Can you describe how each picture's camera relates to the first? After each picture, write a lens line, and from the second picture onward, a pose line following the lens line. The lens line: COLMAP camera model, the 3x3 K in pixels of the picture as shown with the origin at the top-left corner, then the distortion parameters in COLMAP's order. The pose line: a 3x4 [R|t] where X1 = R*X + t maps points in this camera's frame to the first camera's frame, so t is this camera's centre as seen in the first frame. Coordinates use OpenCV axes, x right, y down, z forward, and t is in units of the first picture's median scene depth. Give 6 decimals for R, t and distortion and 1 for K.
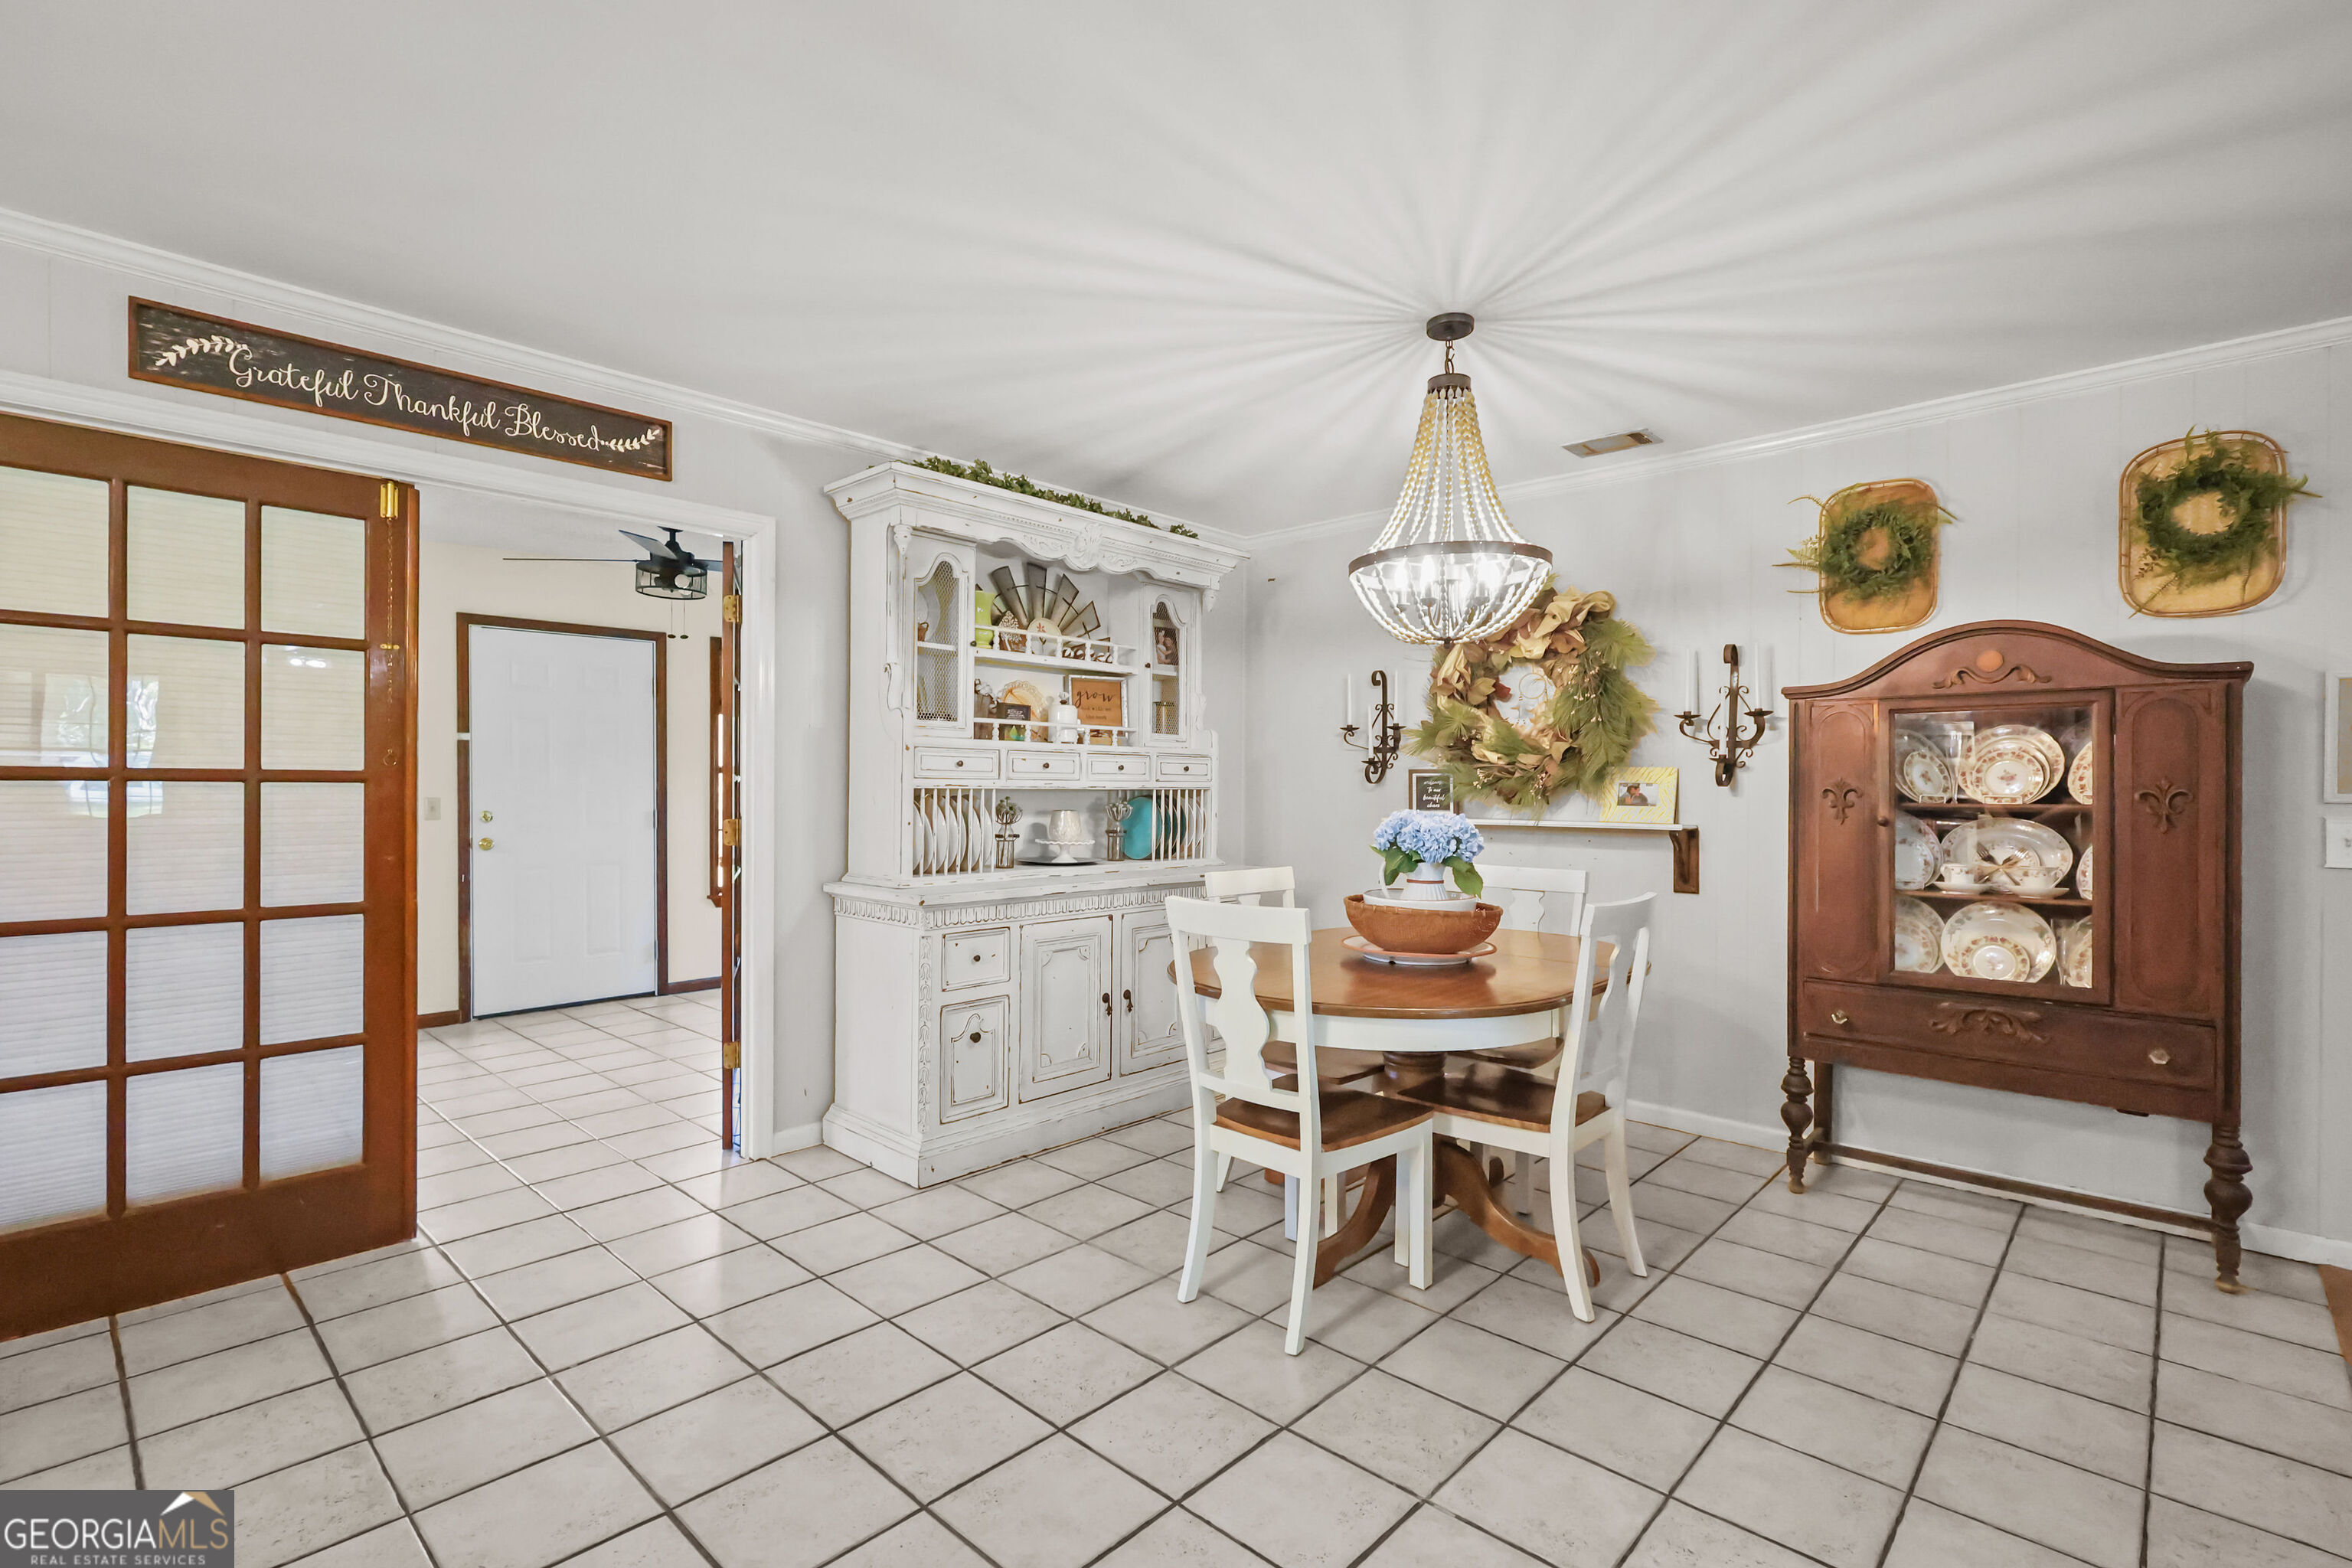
lens RADIAL K [[1077.1, 0, 1170.6], [0, 1077.1, 774.1], [0, 0, 1]] dist [-0.000743, 0.000543]
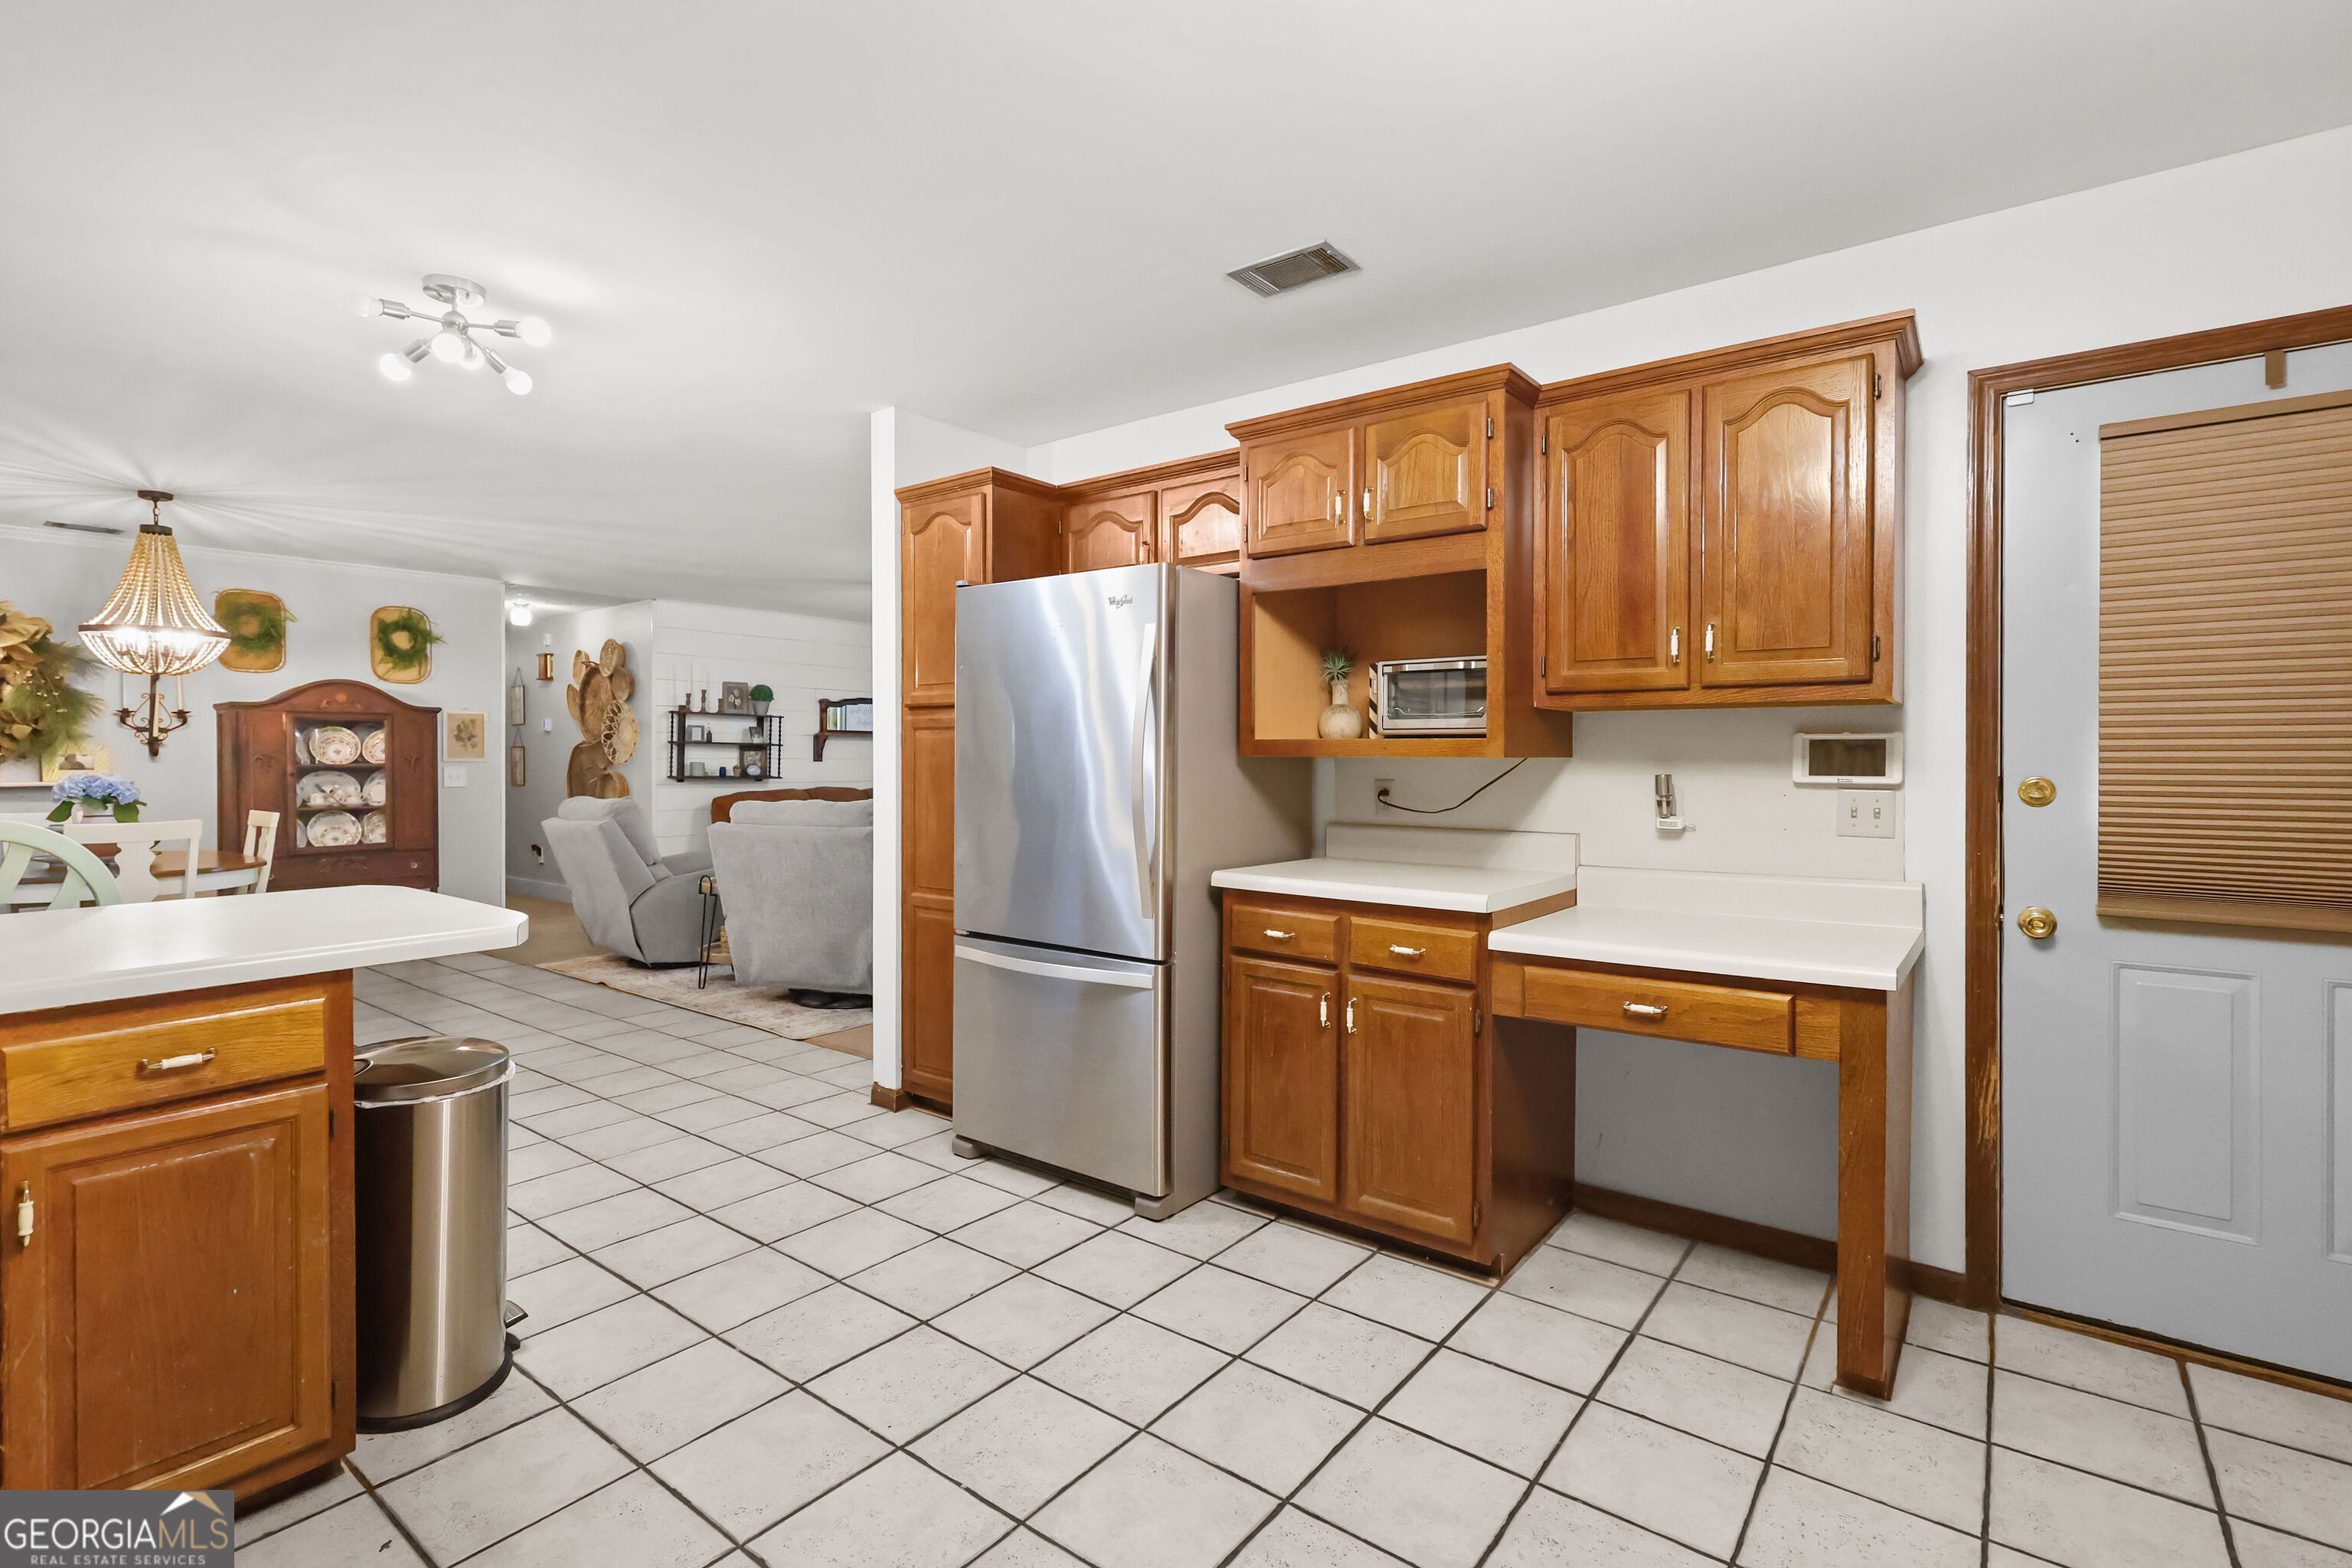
lens RADIAL K [[1077.1, 0, 1181.6], [0, 1077.1, 760.6], [0, 0, 1]] dist [-0.000743, 0.000543]
pose [[-0.099029, -0.009453, 0.995040, -1.518959], [-0.010899, 0.999905, 0.008414, -0.015813], [-0.995025, -0.010012, -0.099123, -0.453914]]
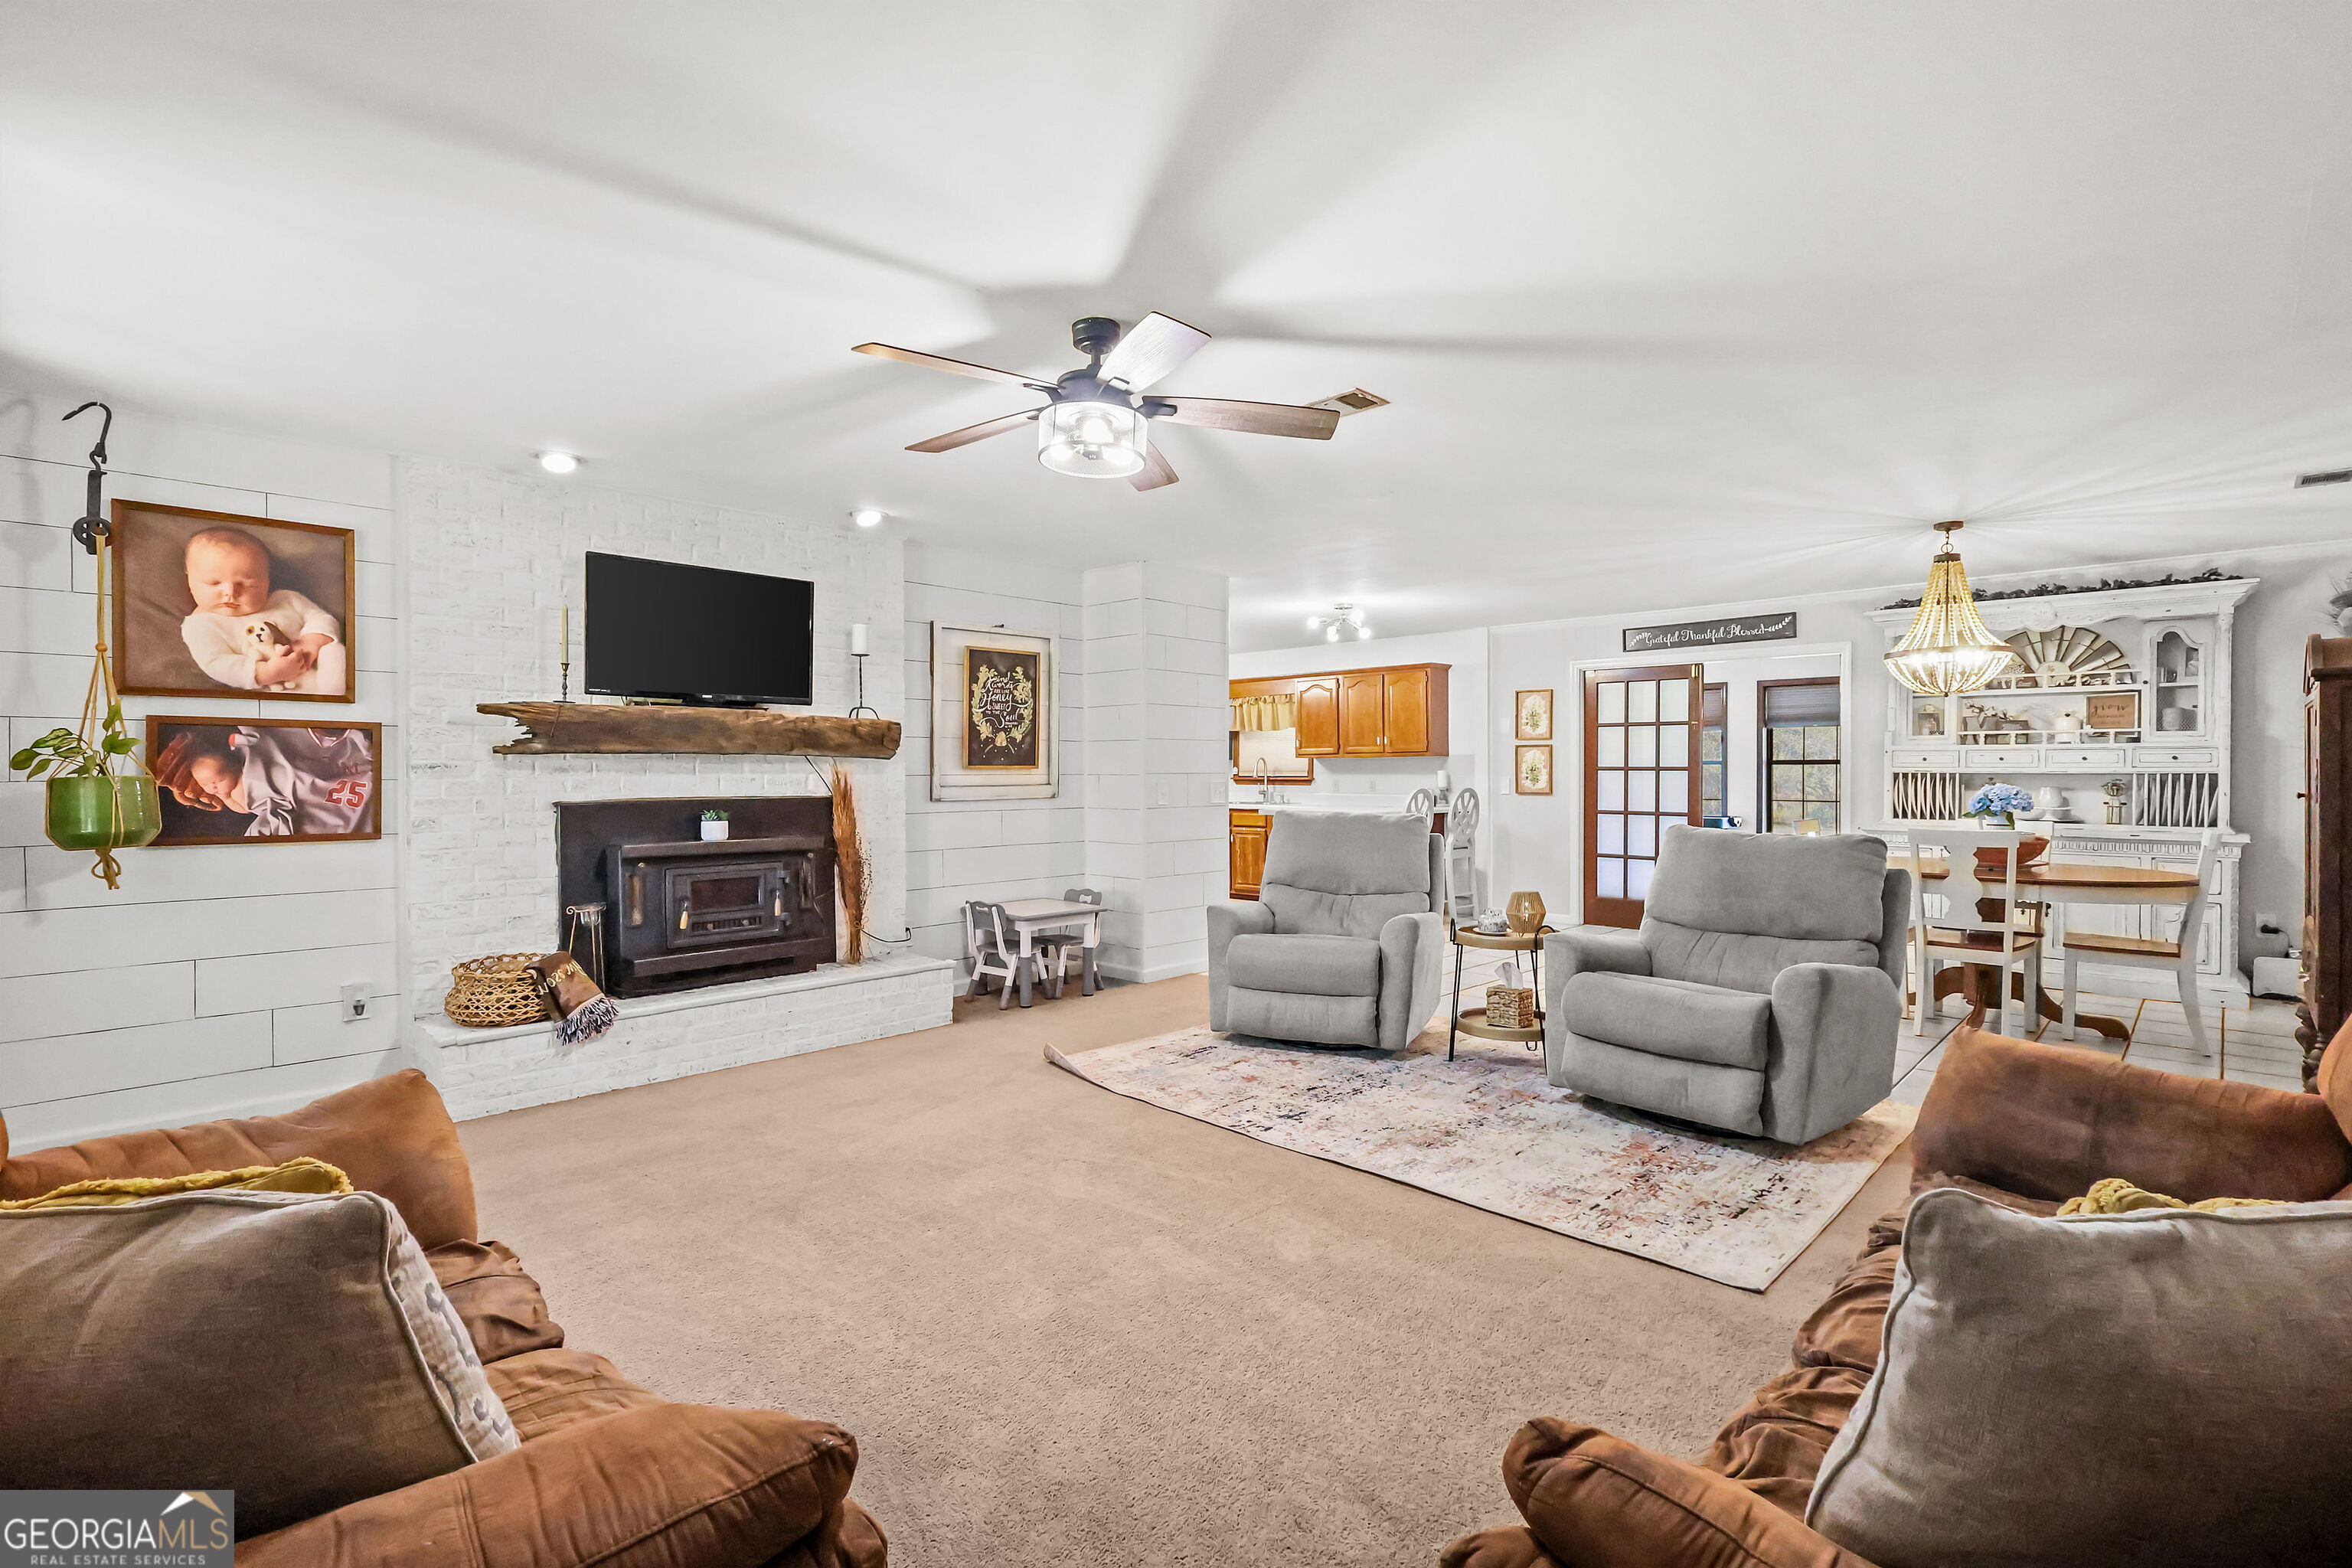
lens RADIAL K [[1077.1, 0, 1175.2], [0, 1077.1, 777.0], [0, 0, 1]] dist [-0.000743, 0.000543]
pose [[-0.025986, 0.008676, -0.999625, 1.970398], [0.012553, 0.999886, 0.008352, -0.013565], [0.999583, -0.012332, -0.026092, -0.274379]]
